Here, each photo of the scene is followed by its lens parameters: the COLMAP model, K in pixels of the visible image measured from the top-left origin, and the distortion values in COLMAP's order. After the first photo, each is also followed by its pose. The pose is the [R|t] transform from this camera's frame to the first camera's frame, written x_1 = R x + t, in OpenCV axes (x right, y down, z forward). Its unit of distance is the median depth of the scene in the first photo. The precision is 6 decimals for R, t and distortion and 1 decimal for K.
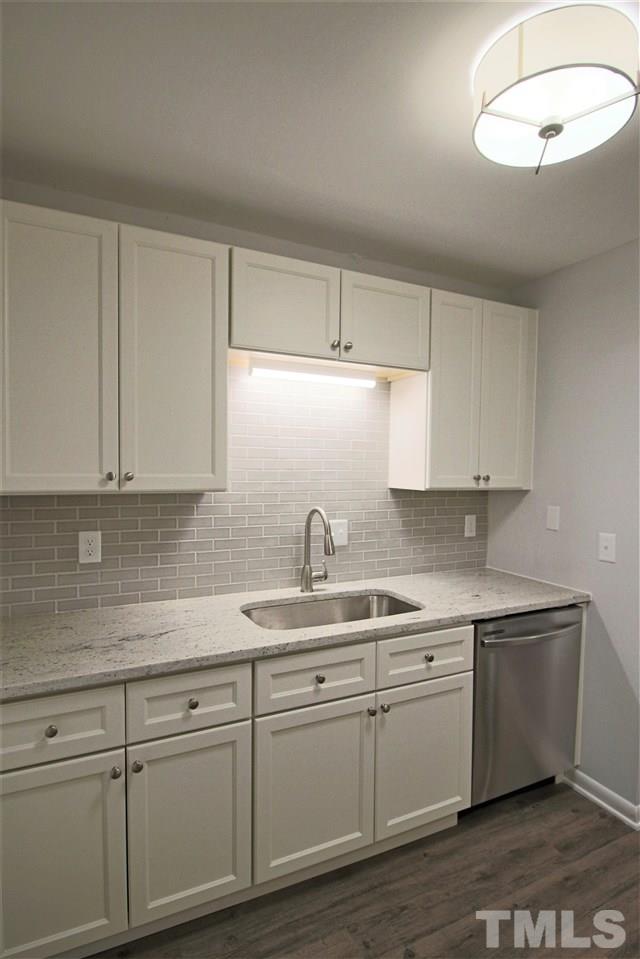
lens RADIAL K [[495.5, 0, 315.3], [0, 495.5, 486.5], [0, 0, 1]] dist [0.002176, -0.012479]
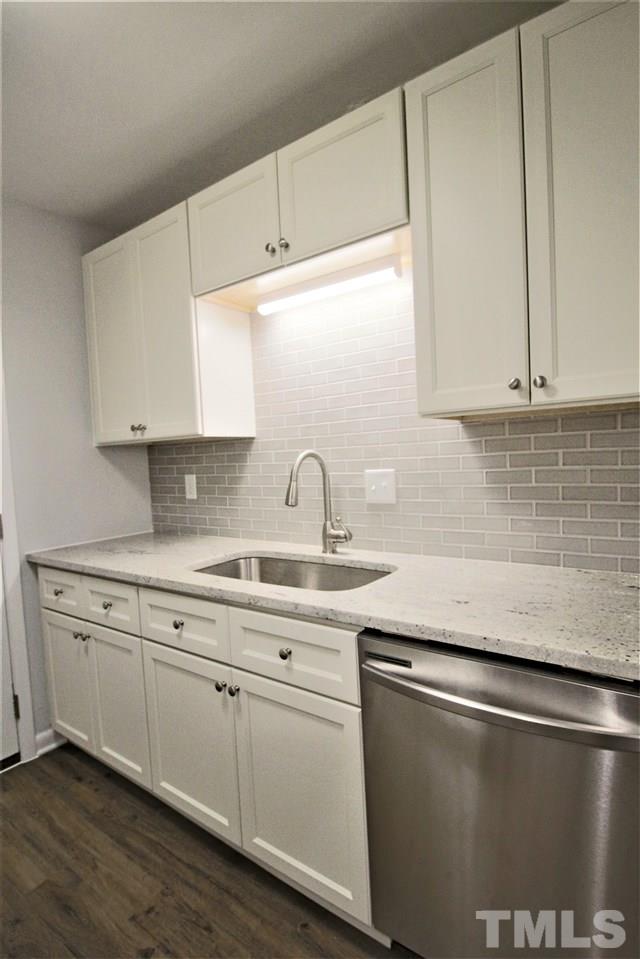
lens RADIAL K [[495.5, 0, 315.3], [0, 495.5, 486.5], [0, 0, 1]] dist [0.002176, -0.012479]
pose [[0.461209, 0.024405, -0.886956, 0.859955], [0.016458, 0.999214, 0.036052, 0.082465], [0.887139, -0.031225, 0.460445, 0.711975]]
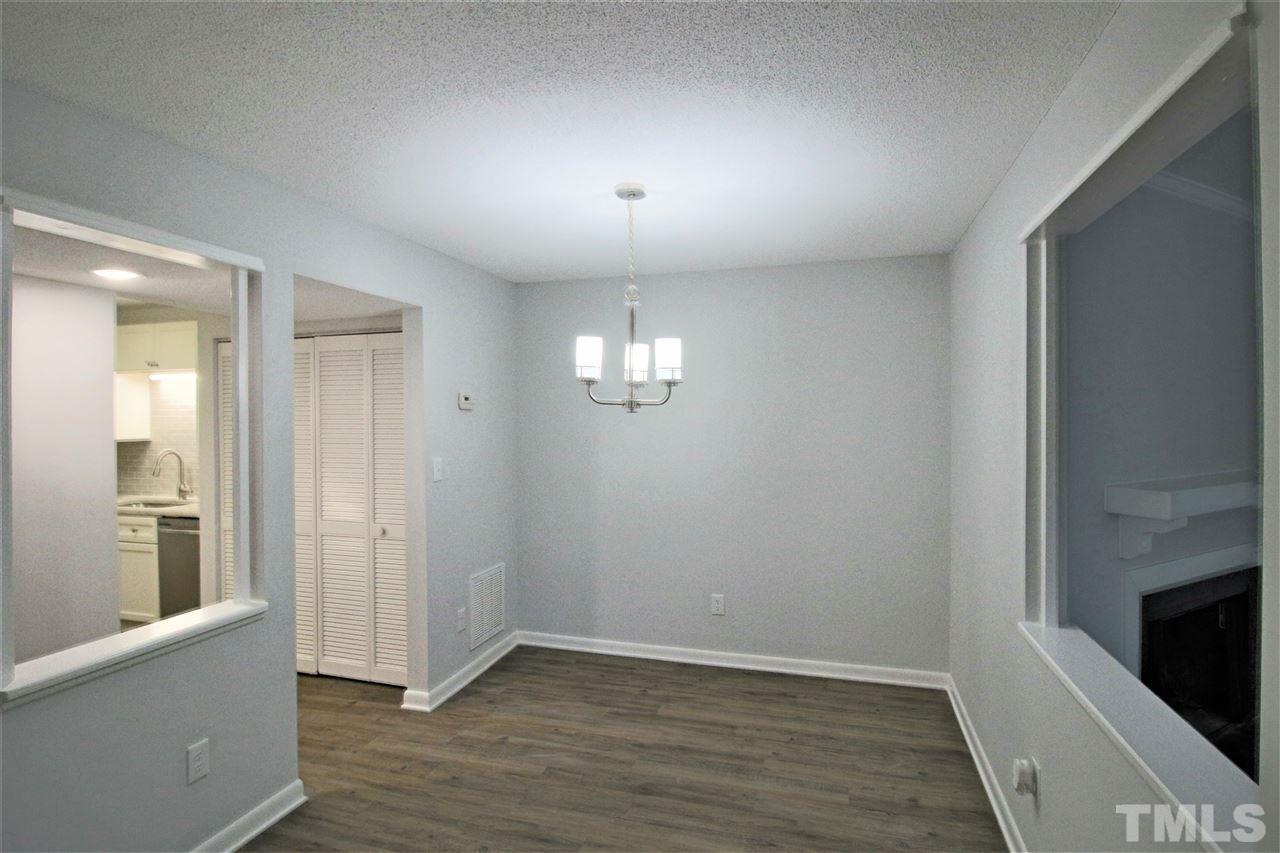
lens RADIAL K [[661.4, 0, 631.3], [0, 661.4, 419.2], [0, 0, 1]] dist [0.002176, -0.012479]
pose [[0.729372, -0.015951, -0.683931, 3.305726], [-0.010277, 0.999360, -0.034268, -0.009210], [0.684040, 0.032023, 0.728741, 0.449955]]
